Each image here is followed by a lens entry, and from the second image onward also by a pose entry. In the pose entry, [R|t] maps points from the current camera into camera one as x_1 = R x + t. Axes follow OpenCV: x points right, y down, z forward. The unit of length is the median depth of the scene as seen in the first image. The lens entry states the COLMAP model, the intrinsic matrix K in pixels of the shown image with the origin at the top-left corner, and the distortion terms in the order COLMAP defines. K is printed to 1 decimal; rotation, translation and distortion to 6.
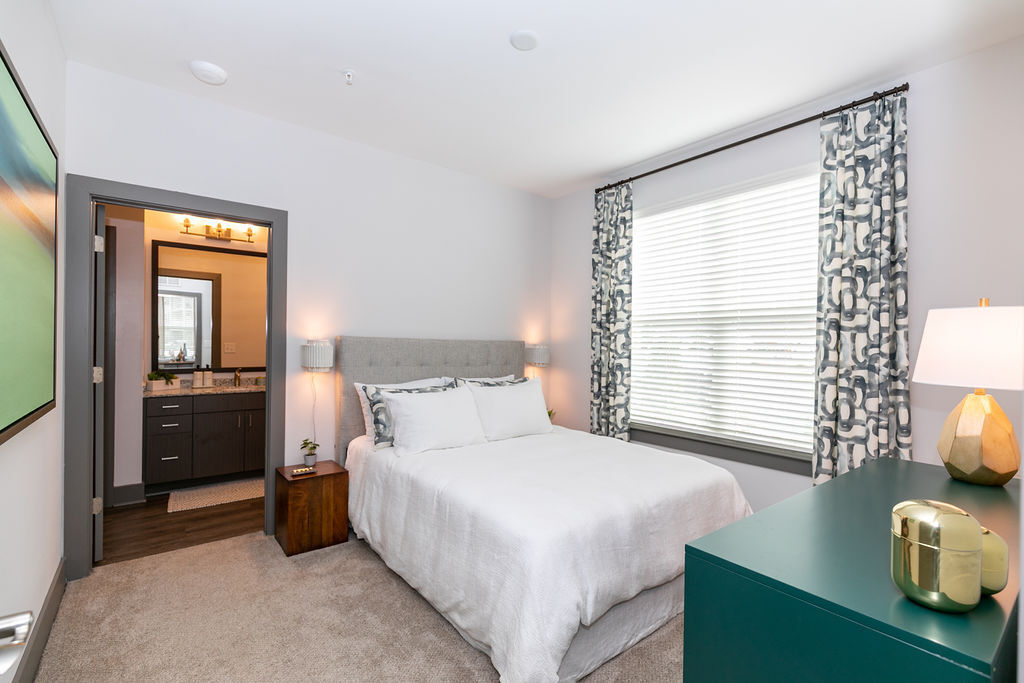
lens RADIAL K [[437.0, 0, 490.1], [0, 437.0, 343.0], [0, 0, 1]] dist [0.002124, 0.000226]
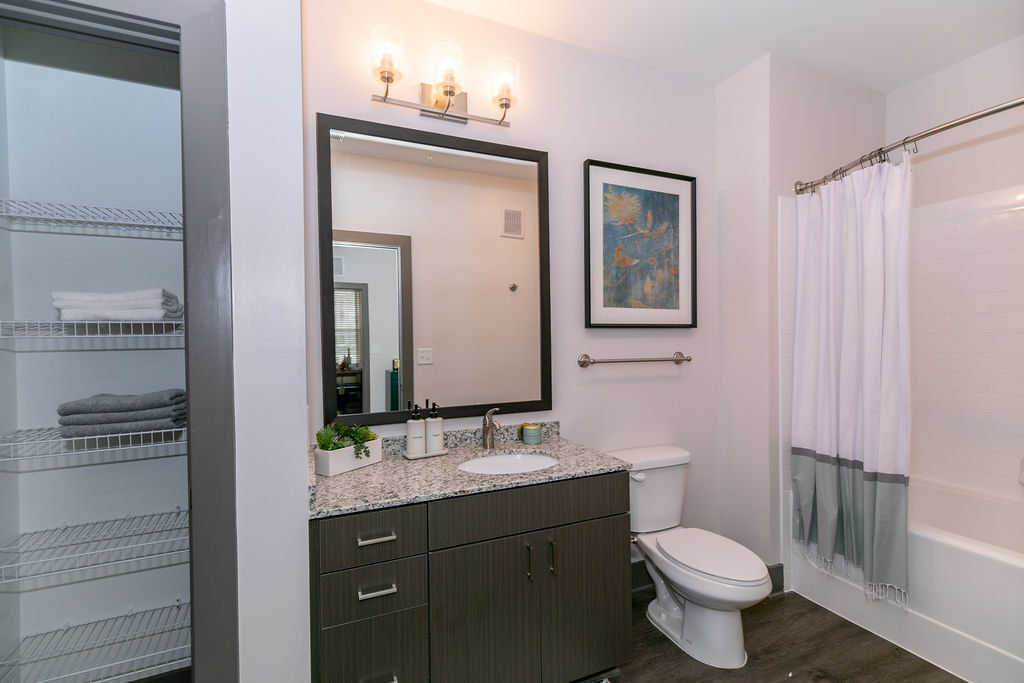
lens RADIAL K [[458.7, 0, 511.9], [0, 458.7, 345.6], [0, 0, 1]] dist [0.000736, 0.000106]
pose [[0.970071, -0.020251, -0.241976, -0.486764], [0.022629, 0.999719, 0.007051, -0.008744], [0.241766, -0.012316, 0.970257, 0.612508]]
